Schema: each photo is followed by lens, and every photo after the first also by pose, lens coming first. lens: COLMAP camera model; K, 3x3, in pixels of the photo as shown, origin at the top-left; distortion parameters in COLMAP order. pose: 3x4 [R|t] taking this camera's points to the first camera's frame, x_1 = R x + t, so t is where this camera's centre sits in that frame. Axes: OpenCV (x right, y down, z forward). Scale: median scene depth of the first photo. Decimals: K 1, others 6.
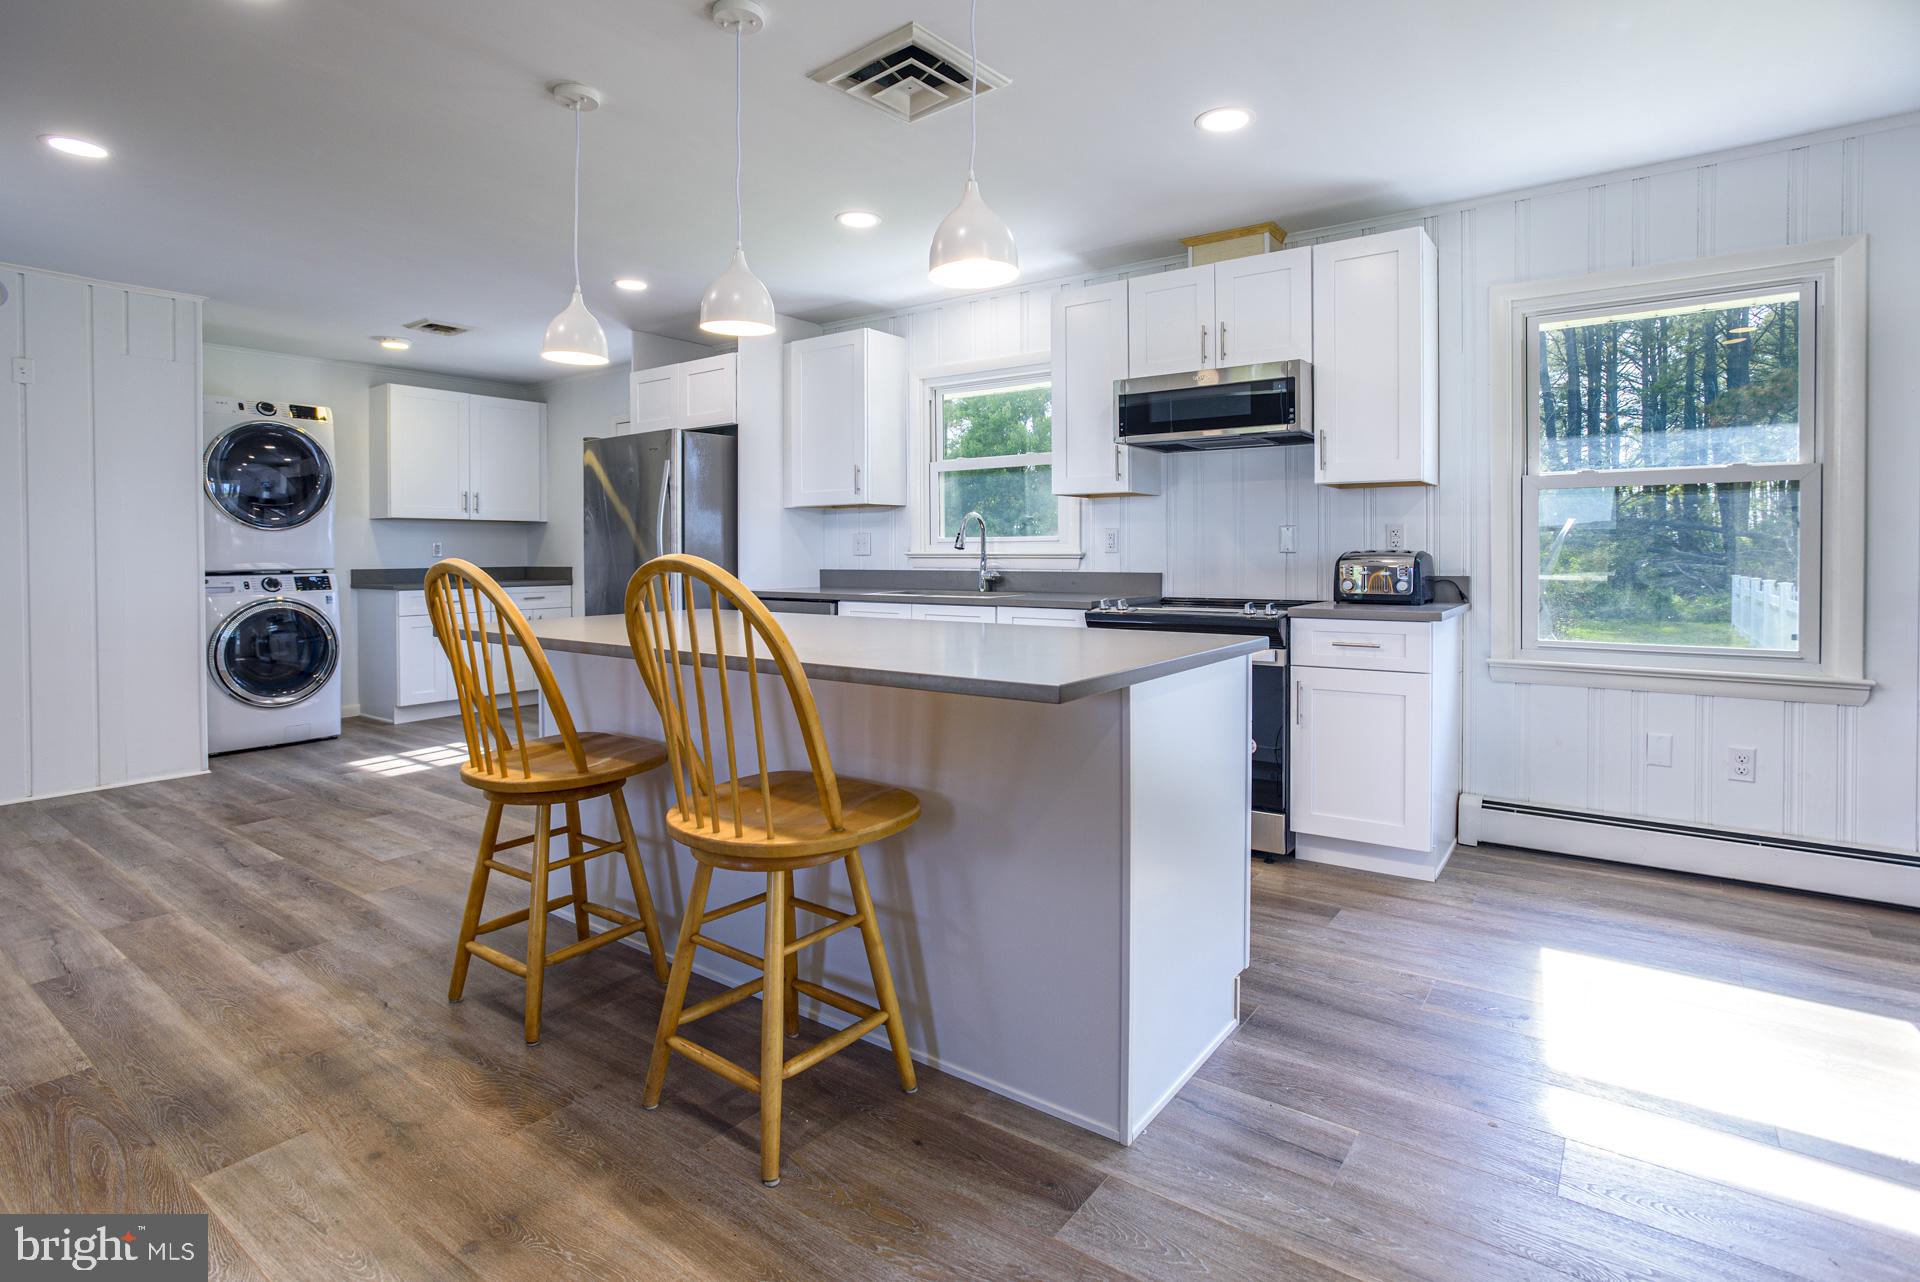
lens RADIAL K [[966.4, 0, 992.5], [0, 966.4, 577.0], [0, 0, 1]] dist [-0.059007, 0.017687]
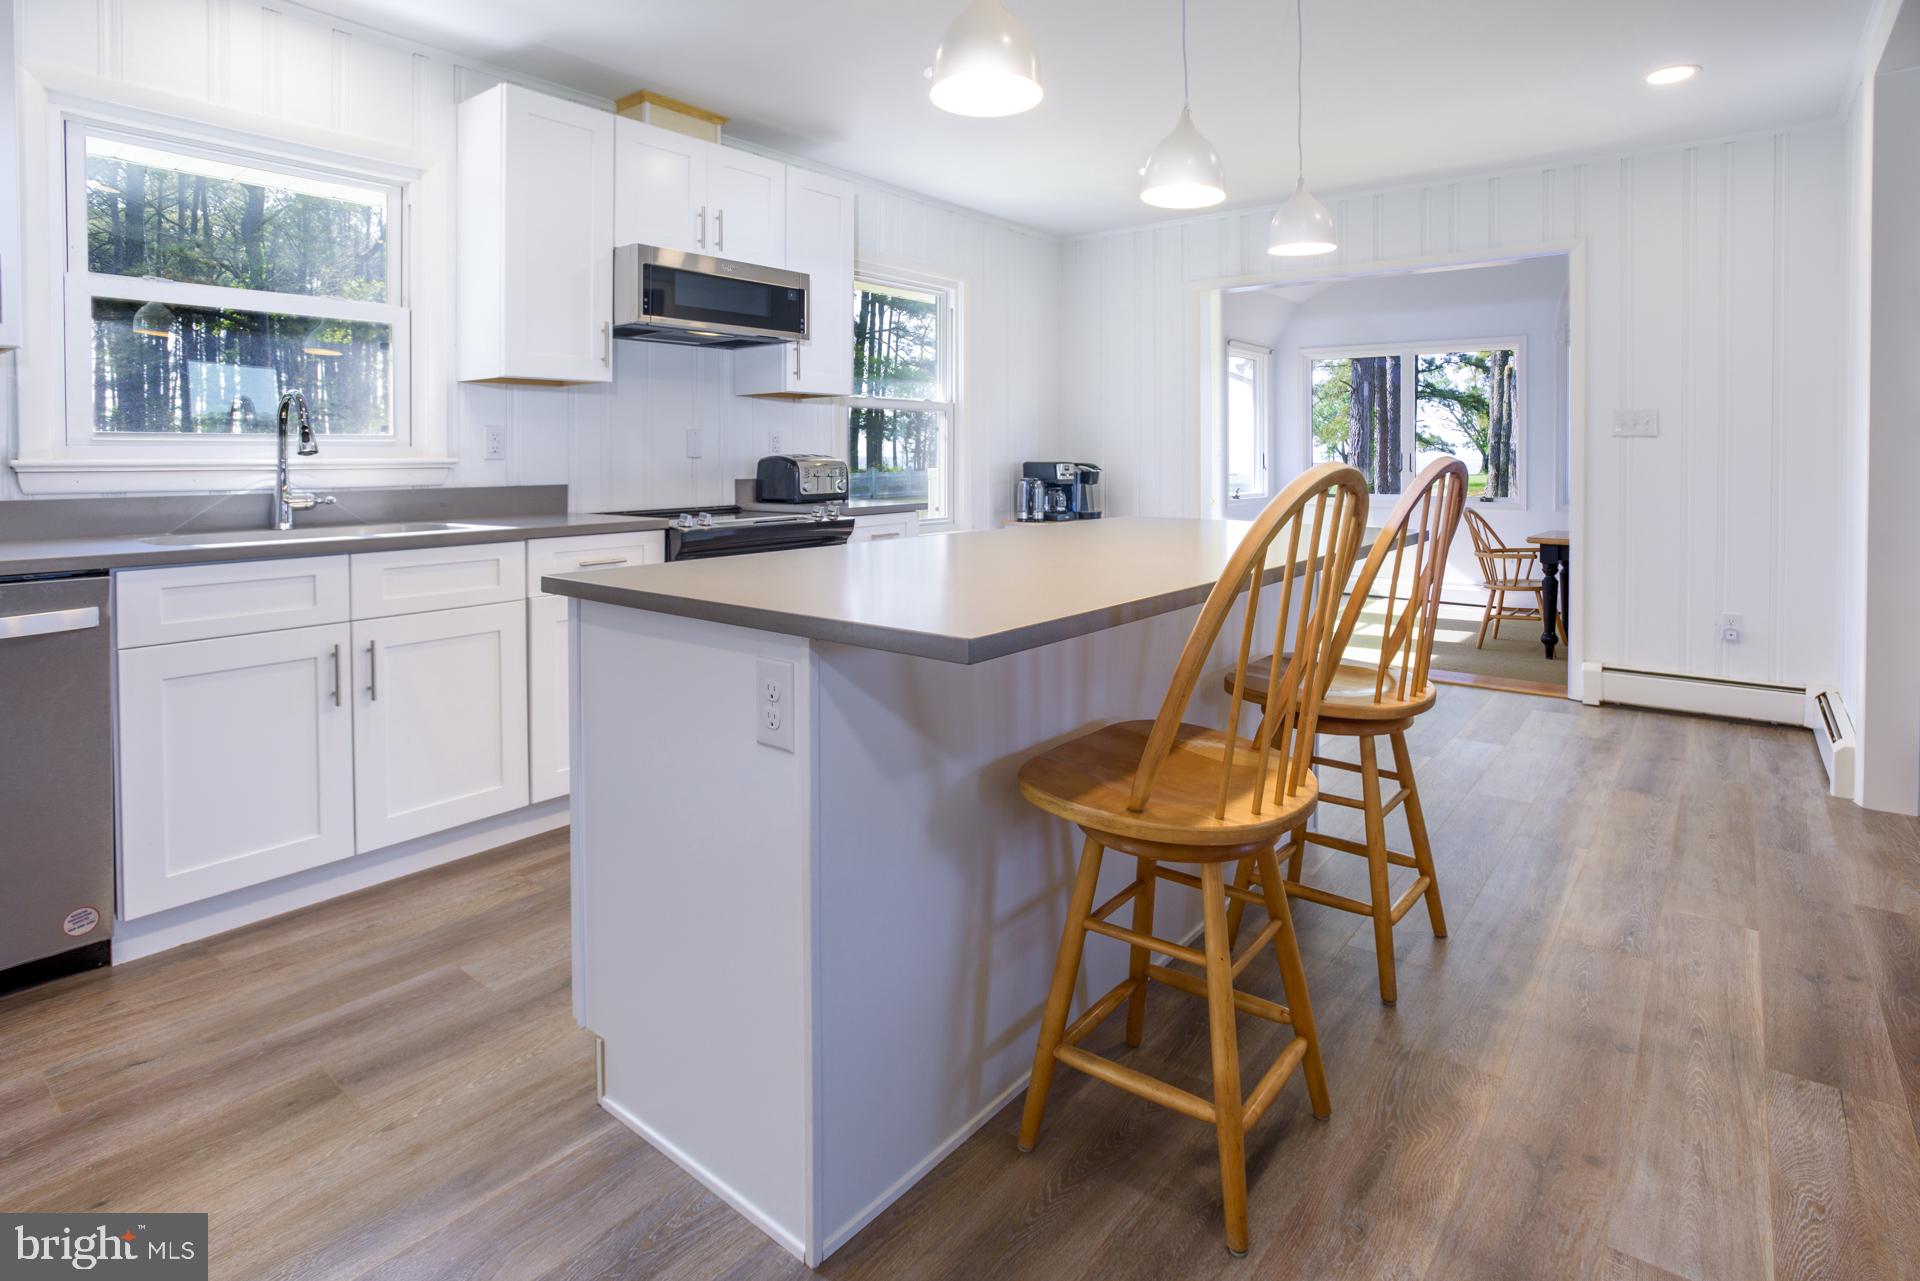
lens RADIAL K [[966.4, 0, 992.5], [0, 966.4, 576.5], [0, 0, 1]] dist [-0.059007, 0.017687]
pose [[0.043765, -0.120247, 0.991779, -0.678936], [0.020869, 0.992623, 0.119428, -0.019072], [-0.998824, 0.015471, 0.045951, 0.690331]]
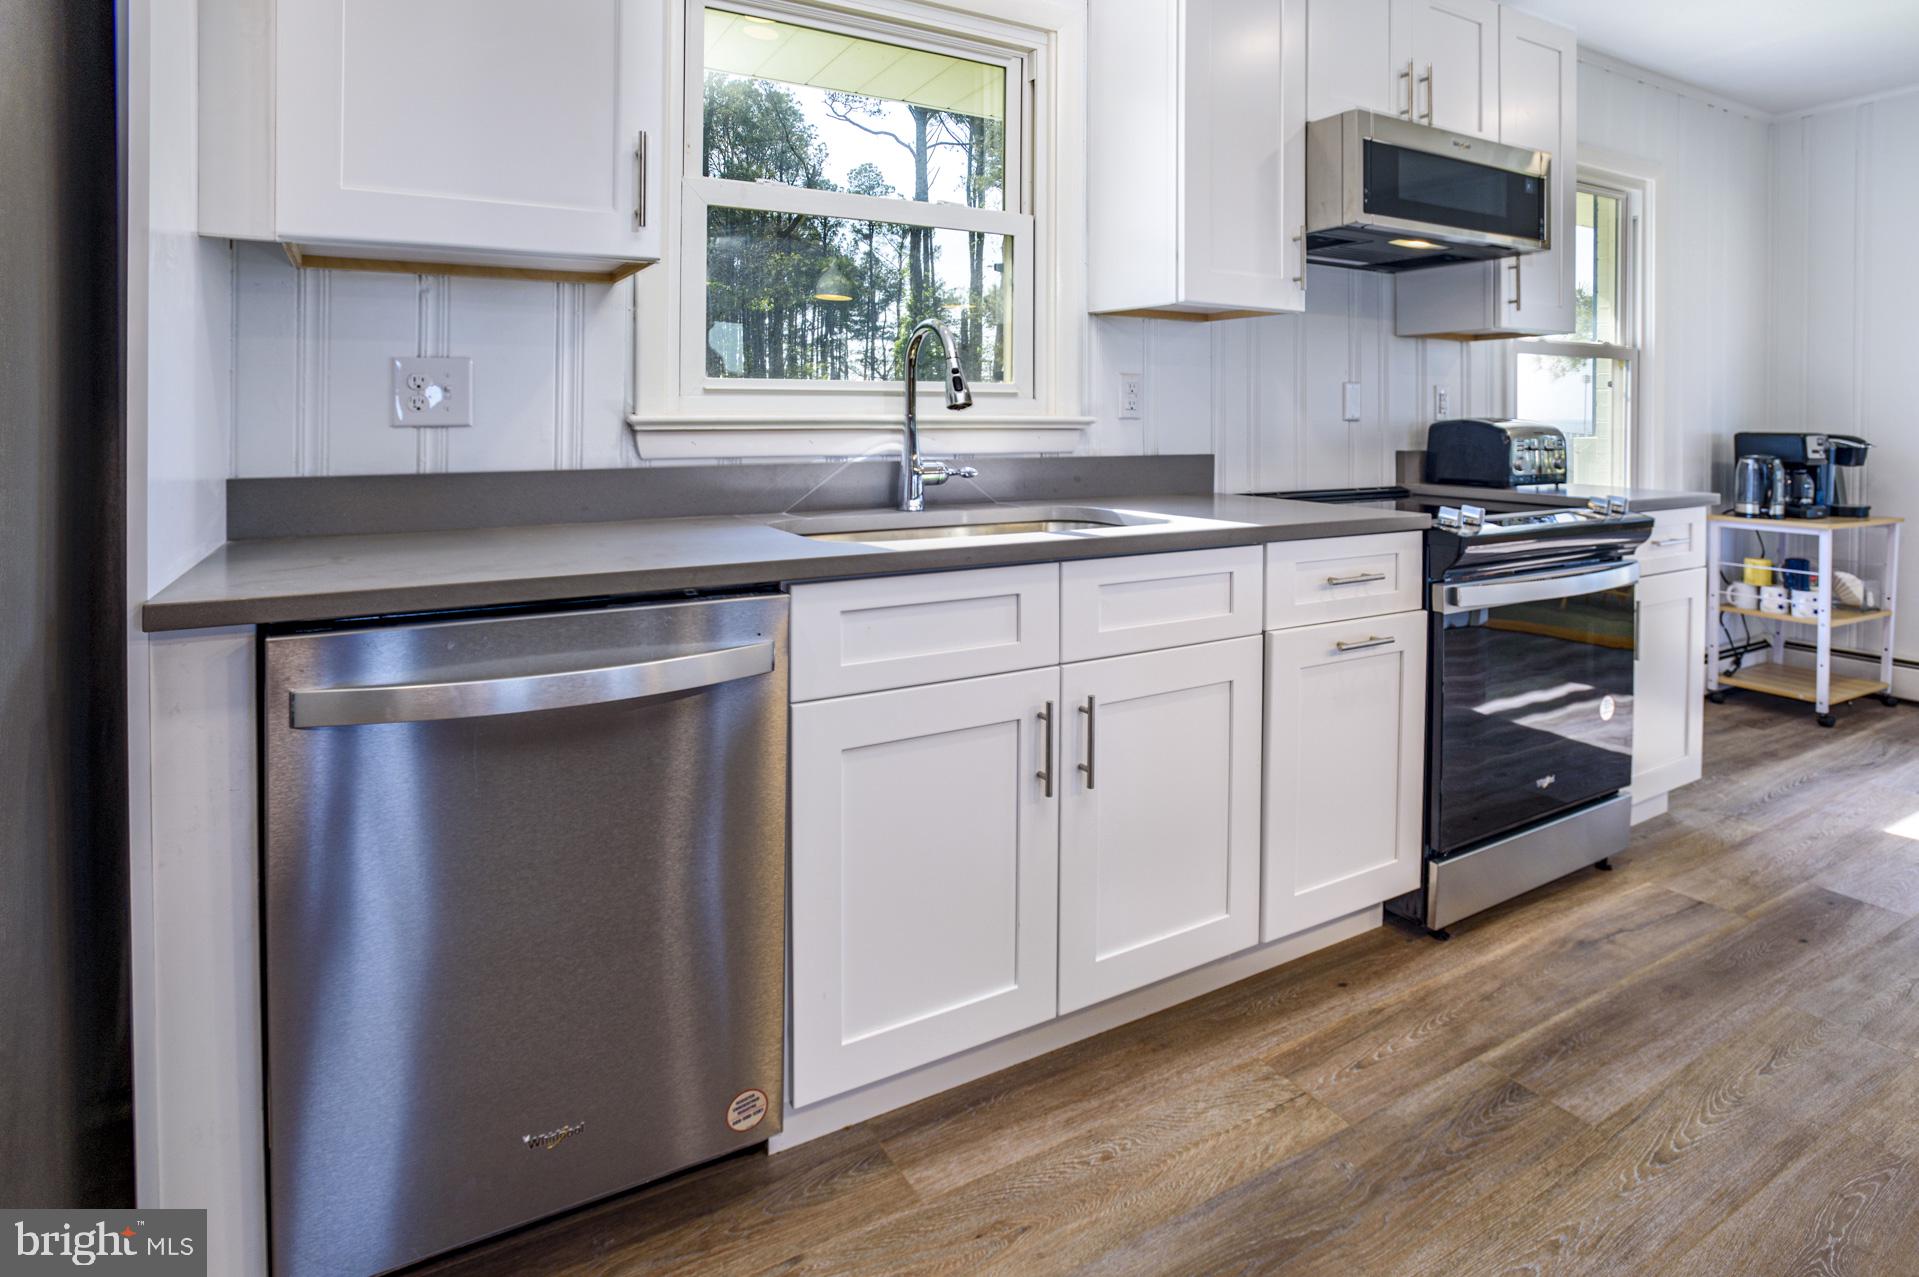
lens RADIAL K [[965.9, 0, 992.0], [0, 965.9, 574.6], [0, 0, 1]] dist [-0.059007, 0.017687]
pose [[0.399831, -0.144966, 0.905053, -0.482616], [0.014382, 0.988285, 0.151944, -0.026890], [-0.916476, -0.047736, 0.397232, 0.987519]]
